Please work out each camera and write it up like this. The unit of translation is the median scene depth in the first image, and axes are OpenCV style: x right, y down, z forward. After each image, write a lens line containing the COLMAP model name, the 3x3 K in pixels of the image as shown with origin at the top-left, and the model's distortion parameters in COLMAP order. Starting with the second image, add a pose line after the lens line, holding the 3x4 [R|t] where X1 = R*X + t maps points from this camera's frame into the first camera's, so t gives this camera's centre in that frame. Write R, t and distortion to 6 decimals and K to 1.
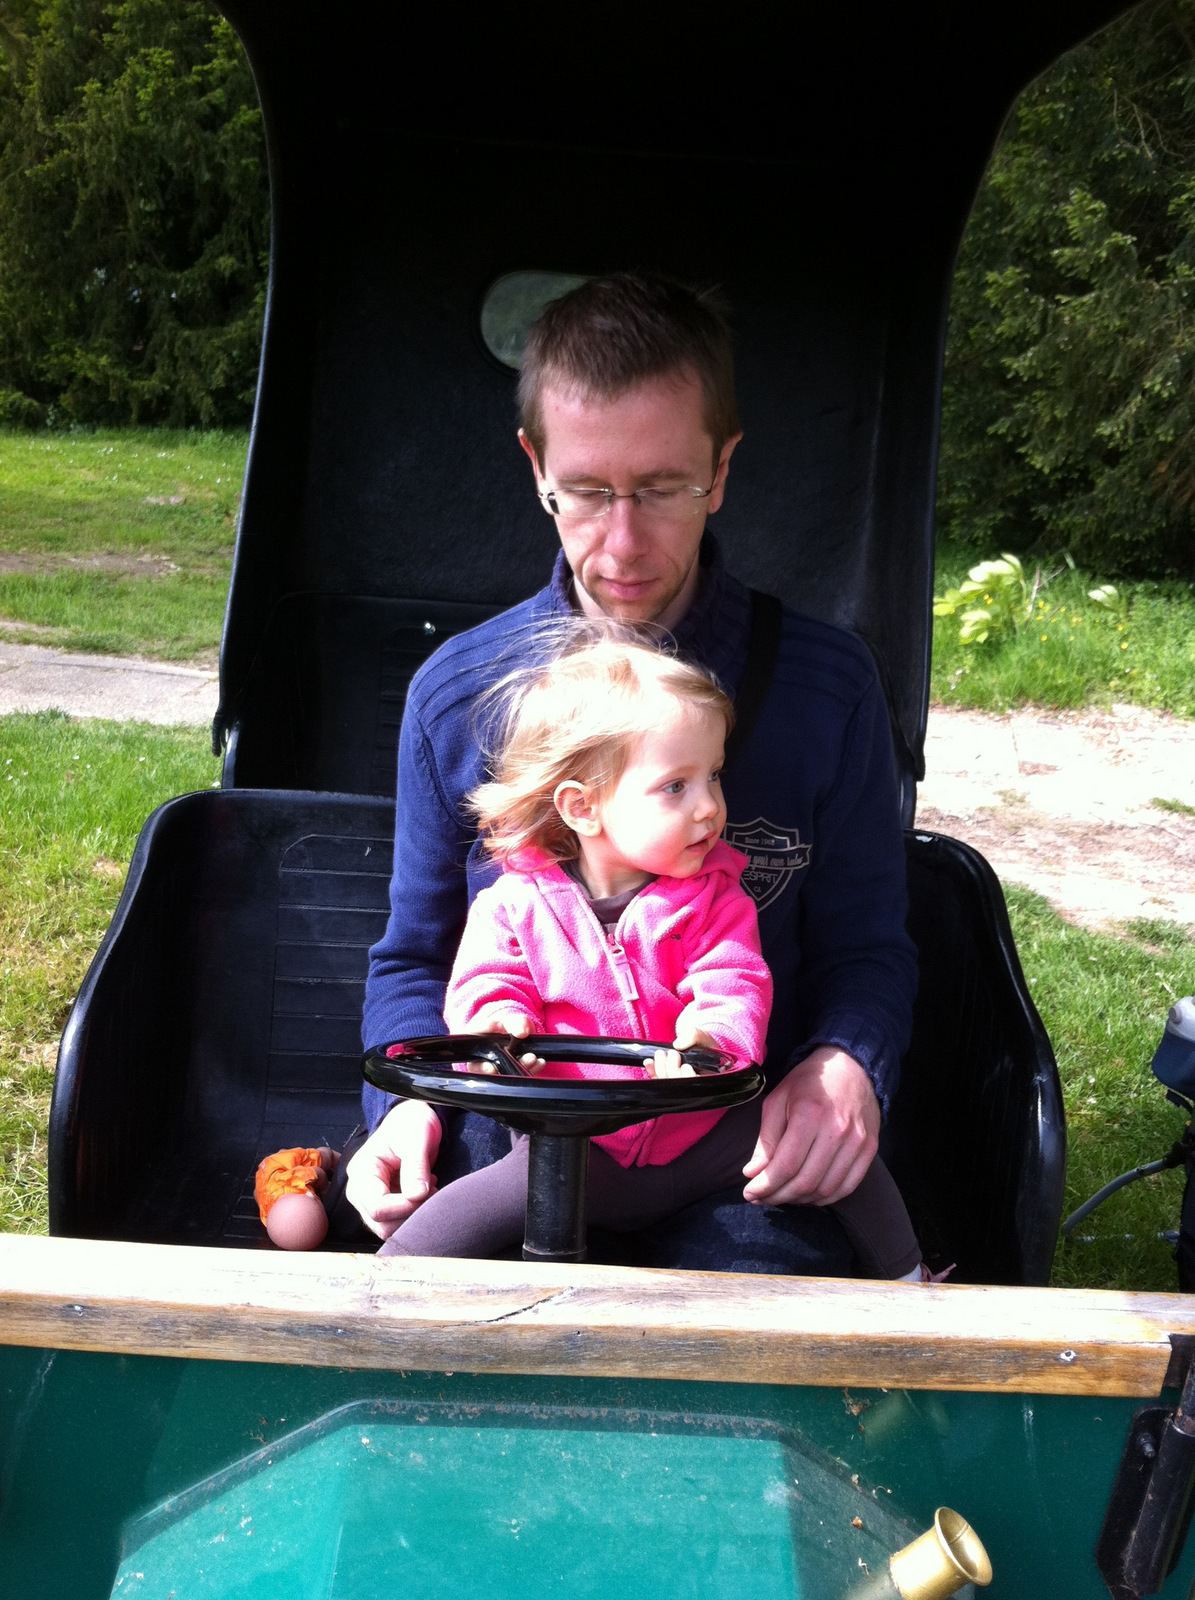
lens RADIAL K [[1667.4, 0, 519.2], [0, 1667.4, 798.8], [0, 0, 1]] dist [-0.006631, -0.034587]
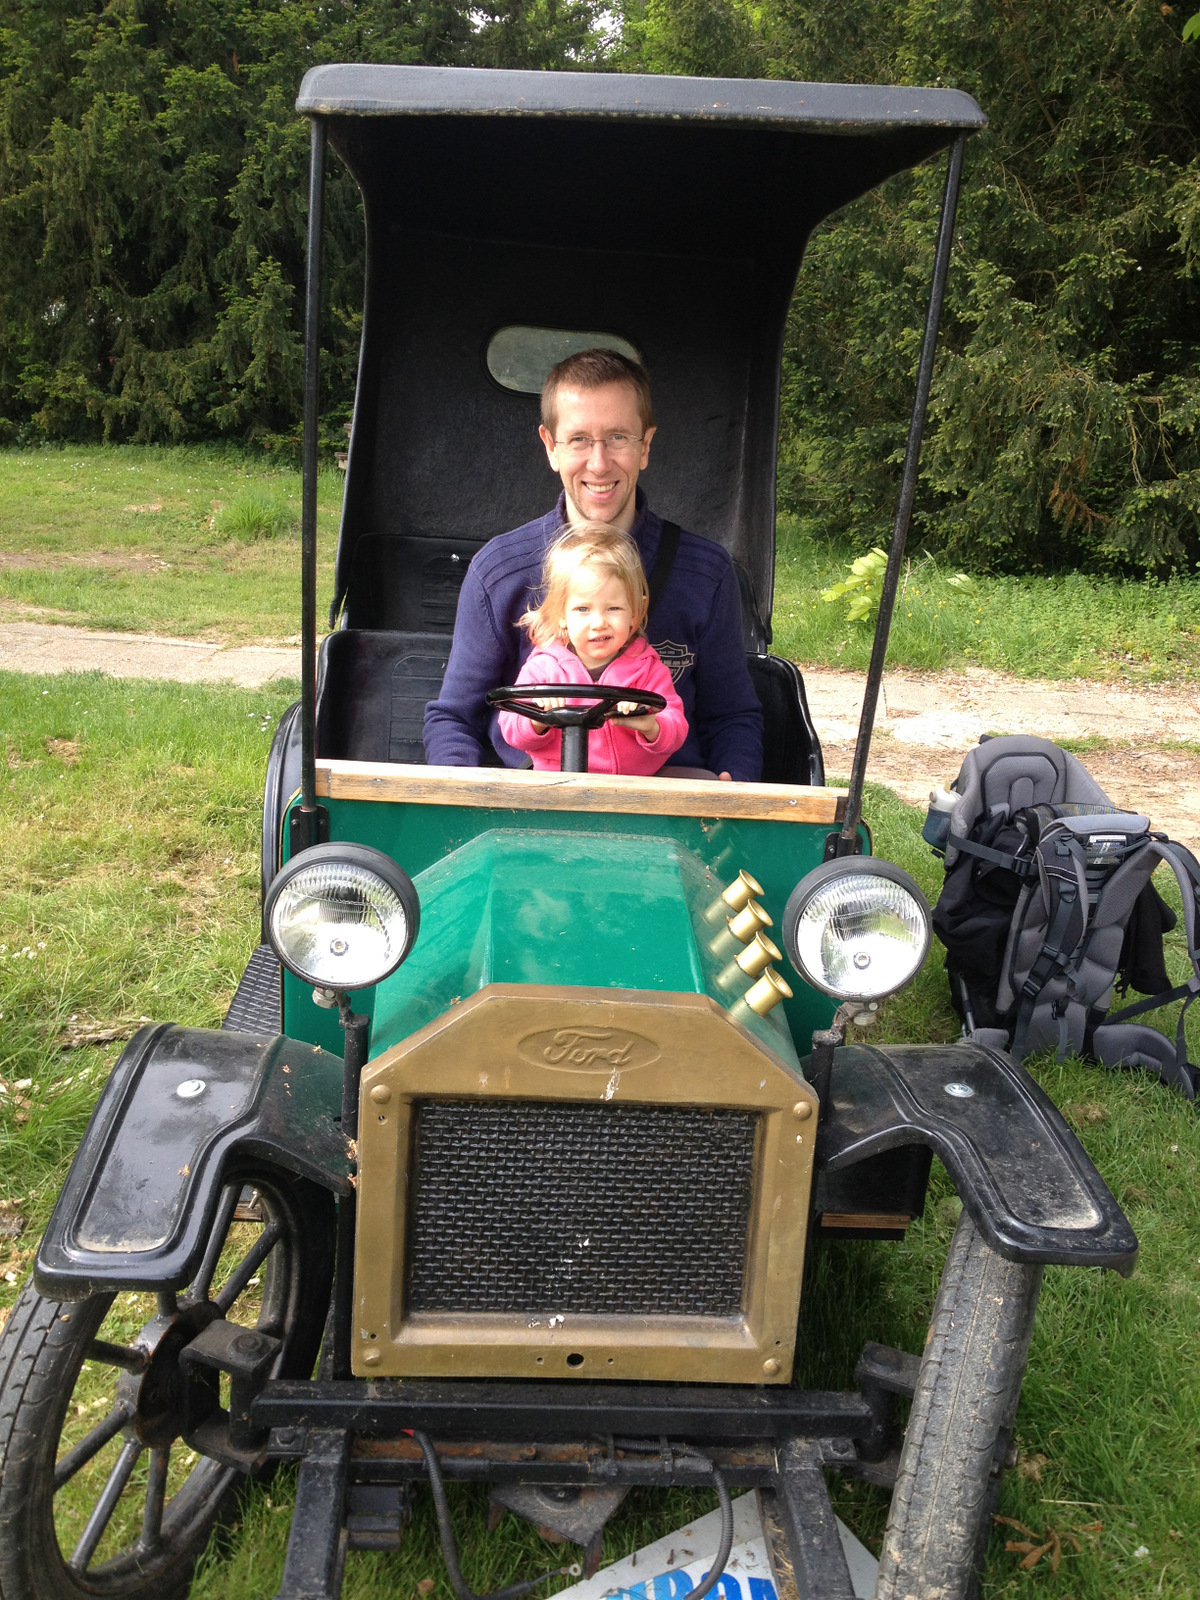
lens RADIAL K [[1638.3, 0, 600.0], [0, 1638.3, 800.0], [0, 0, 1]] dist [-0.145287, 0.382577]
pose [[0.995864, -0.015017, 0.089603, -0.017613], [0.015573, 0.999864, -0.005505, 0.038978], [-0.089508, 0.006878, 0.995962, -0.148417]]
